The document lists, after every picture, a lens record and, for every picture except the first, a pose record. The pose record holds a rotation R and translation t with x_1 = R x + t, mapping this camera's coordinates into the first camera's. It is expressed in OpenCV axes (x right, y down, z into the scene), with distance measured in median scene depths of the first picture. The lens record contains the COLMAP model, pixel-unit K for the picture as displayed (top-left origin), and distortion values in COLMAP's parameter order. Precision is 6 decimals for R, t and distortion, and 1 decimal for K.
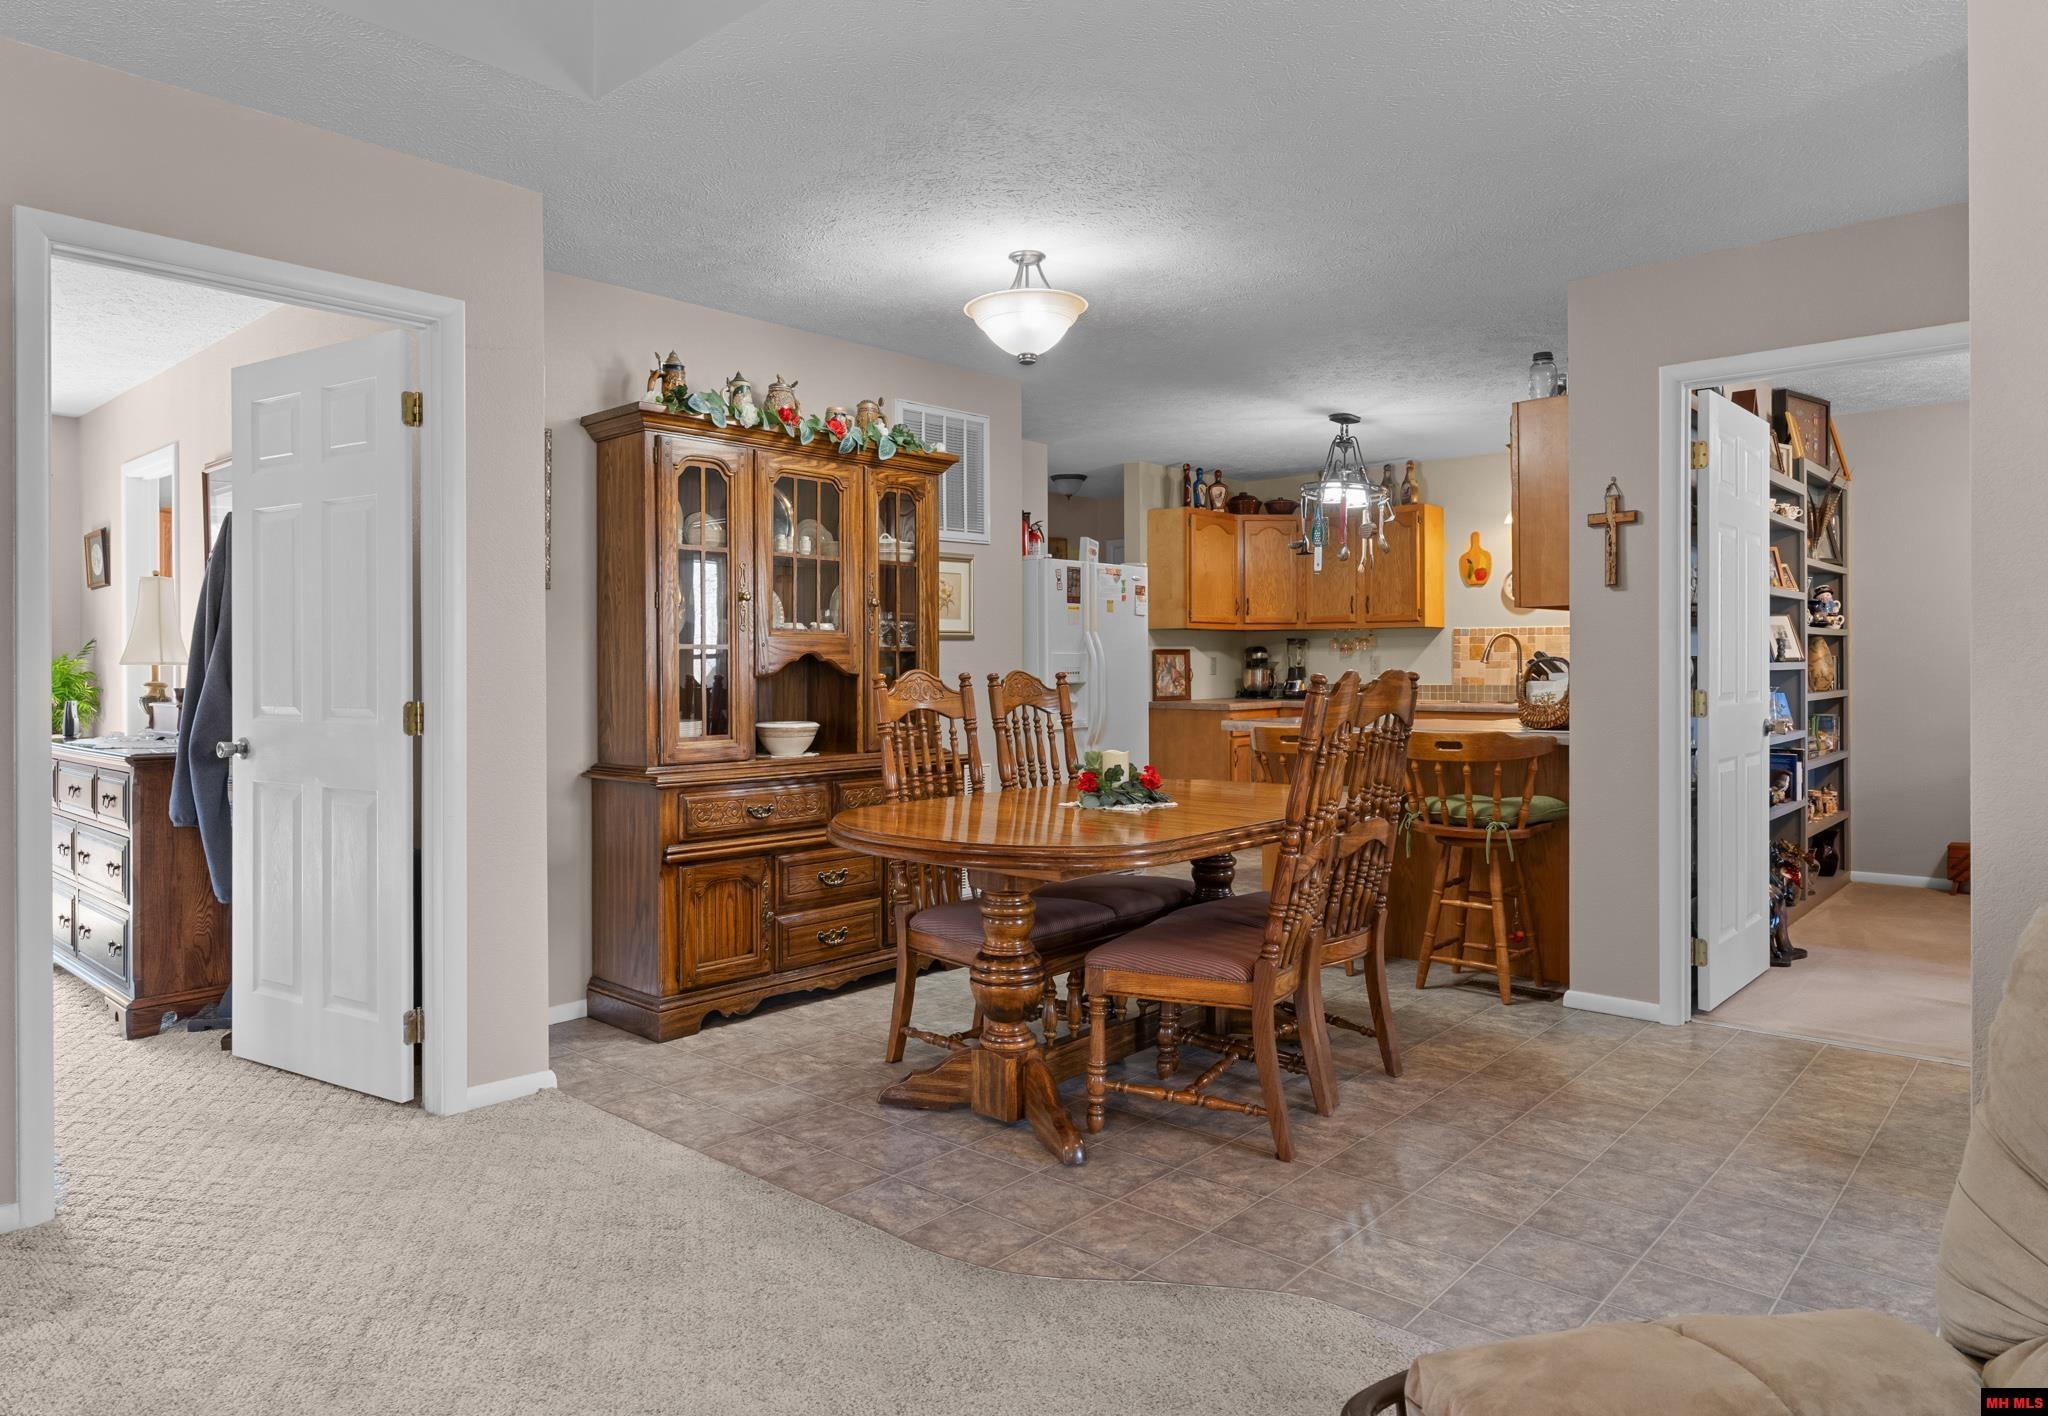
lens RADIAL K [[1284.5, 0, 983.4], [0, 1284.5, 669.7], [0, 0, 1]] dist [-0.003248, -0.000384]
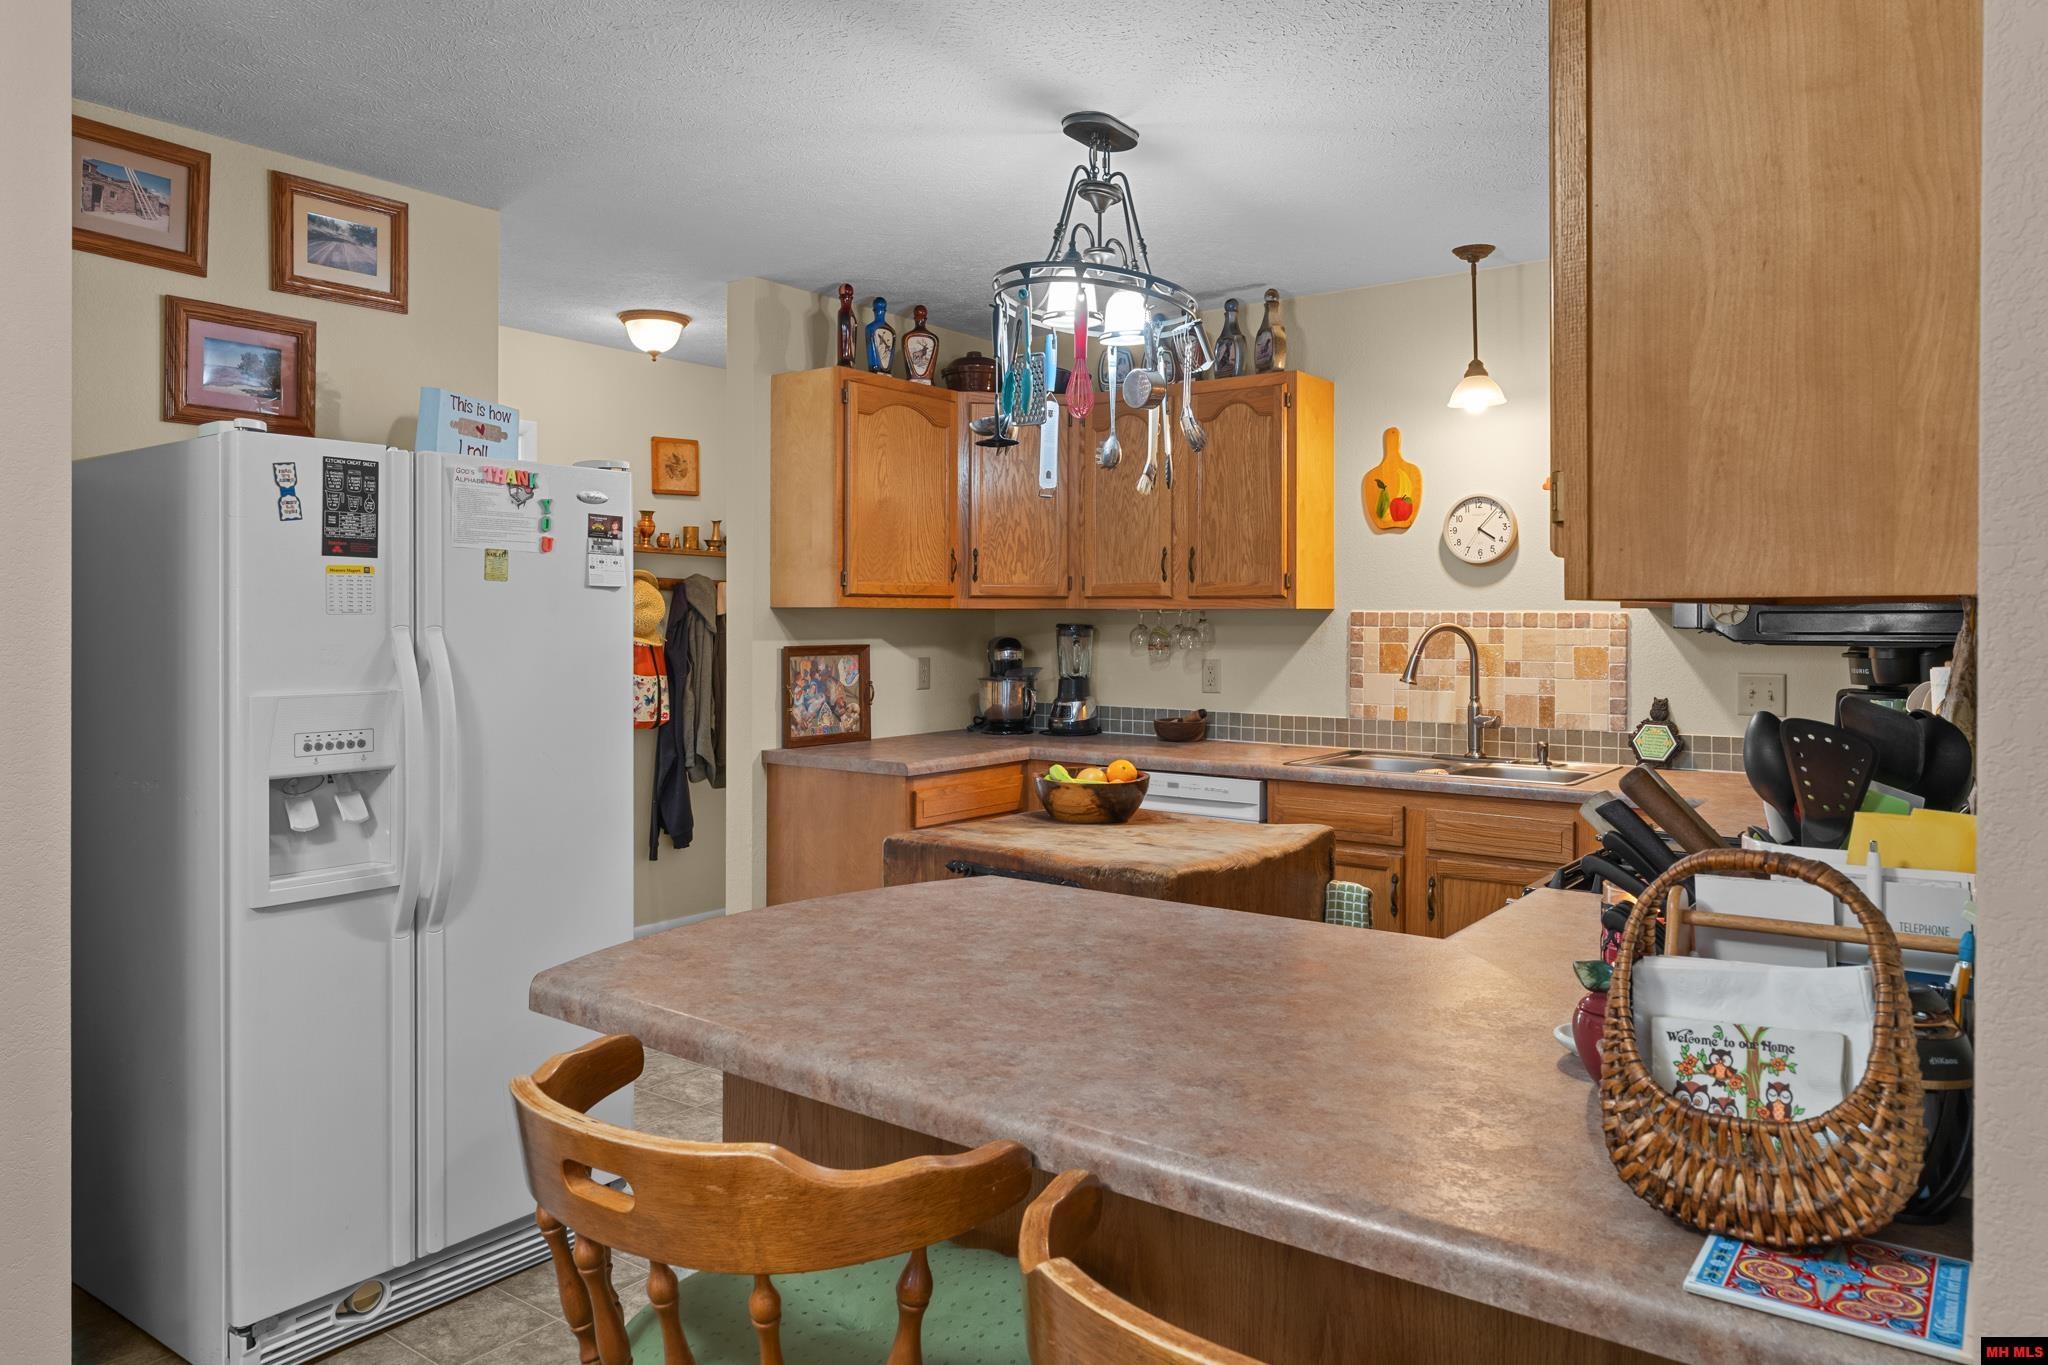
lens RADIAL K [[1374.9, 0, 1021.4], [0, 1374.9, 624.7], [0, 0, 1]] dist [0.000248, 0.000660]
pose [[0.994351, 0.006500, 0.105939, 0.292869], [-0.006555, 0.999979, 0.000173, -0.044093], [-0.105935, -0.000866, 0.994373, 0.771413]]
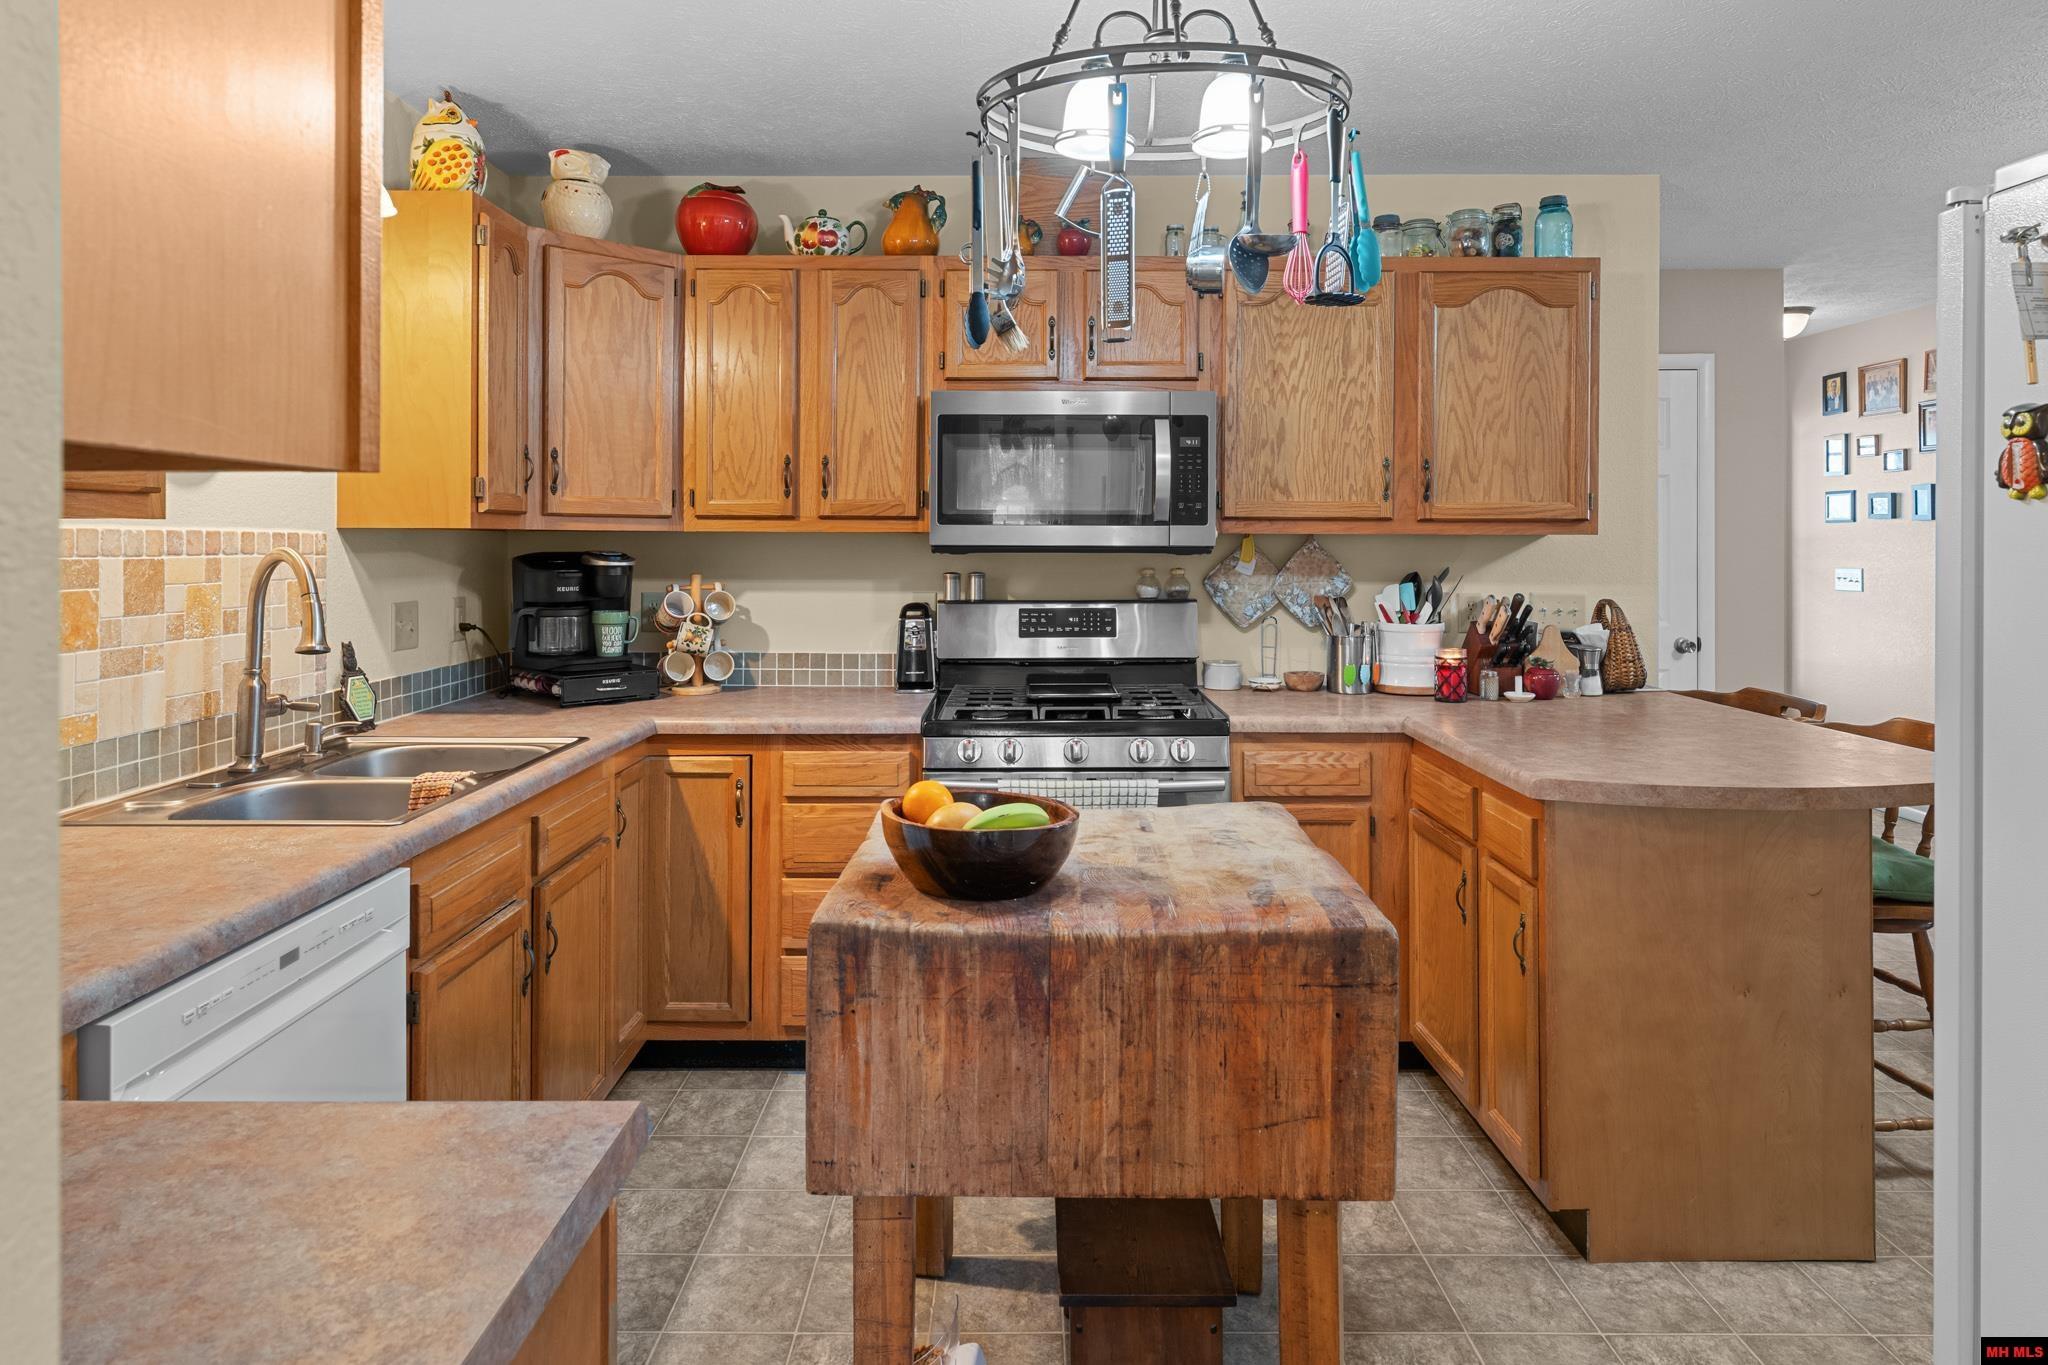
lens RADIAL K [[1211.9, 0, 1021.3], [0, 1211.9, 543.4], [0, 0, 1]] dist [0.000307, -0.000229]
pose [[-0.674062, 0.003459, 0.738666, 0.123294], [0.007474, 0.999970, 0.002138, -0.047756], [-0.738637, 0.006962, -0.674068, 1.721424]]
